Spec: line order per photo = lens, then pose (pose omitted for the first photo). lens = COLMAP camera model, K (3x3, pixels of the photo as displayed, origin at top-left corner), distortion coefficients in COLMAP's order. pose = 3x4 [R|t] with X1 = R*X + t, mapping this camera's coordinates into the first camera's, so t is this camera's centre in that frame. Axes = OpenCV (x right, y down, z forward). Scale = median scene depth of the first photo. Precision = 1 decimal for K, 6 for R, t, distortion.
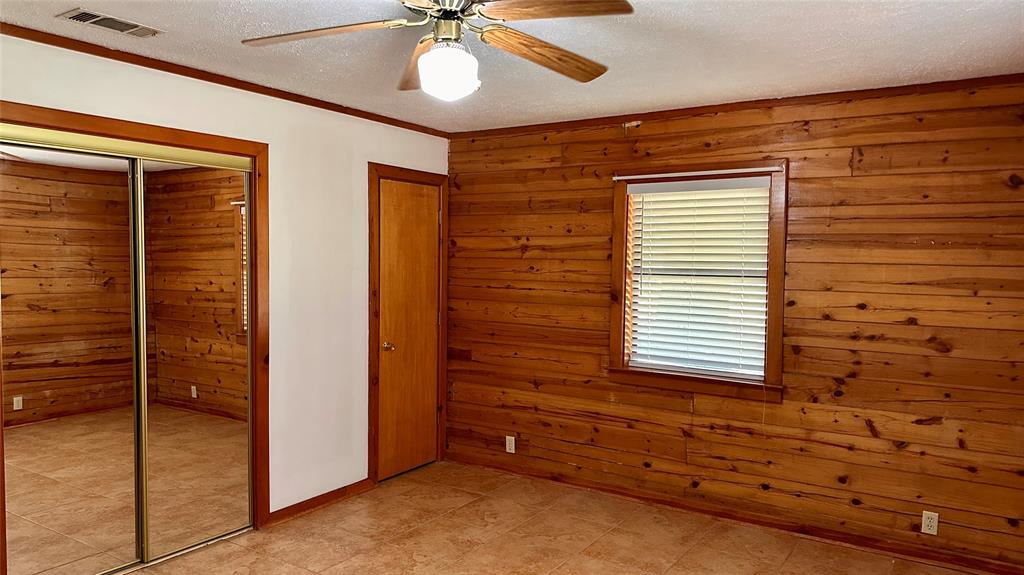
lens RADIAL K [[718.3, 0, 512.3], [0, 718.3, 285.9], [0, 0, 1]] dist [0.046308, -0.063873]
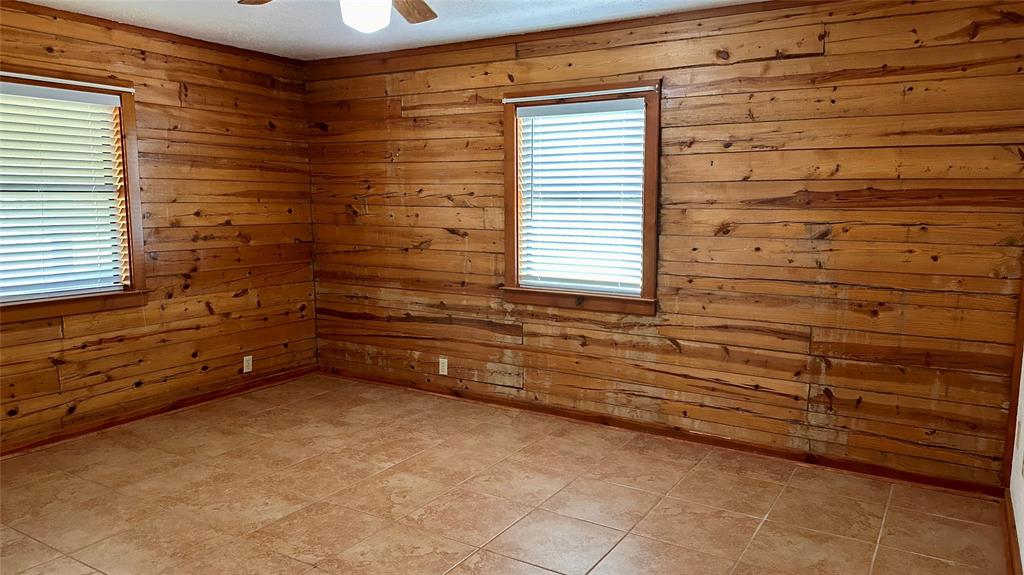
lens RADIAL K [[718.3, 0, 509.4], [0, 718.3, 286.7], [0, 0, 1]] dist [0.046308, -0.063873]
pose [[-0.027015, -0.132692, 0.990789, -0.778527], [0.039723, 0.990225, 0.133700, 0.006677], [-0.998845, 0.042969, -0.021480, 0.480829]]
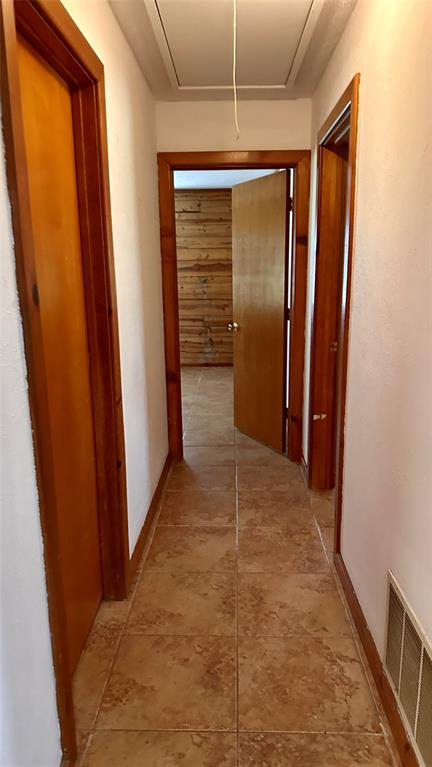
lens RADIAL K [[538.0, 0, 216.5], [0, 538.0, 385.5], [0, 0, 1]] dist [0.046308, -0.063873]
pose [[-0.531264, -0.188878, 0.825884, -1.608770], [0.044004, 0.967364, 0.249540, -0.039601], [-0.846063, 0.168914, -0.505614, 1.116273]]
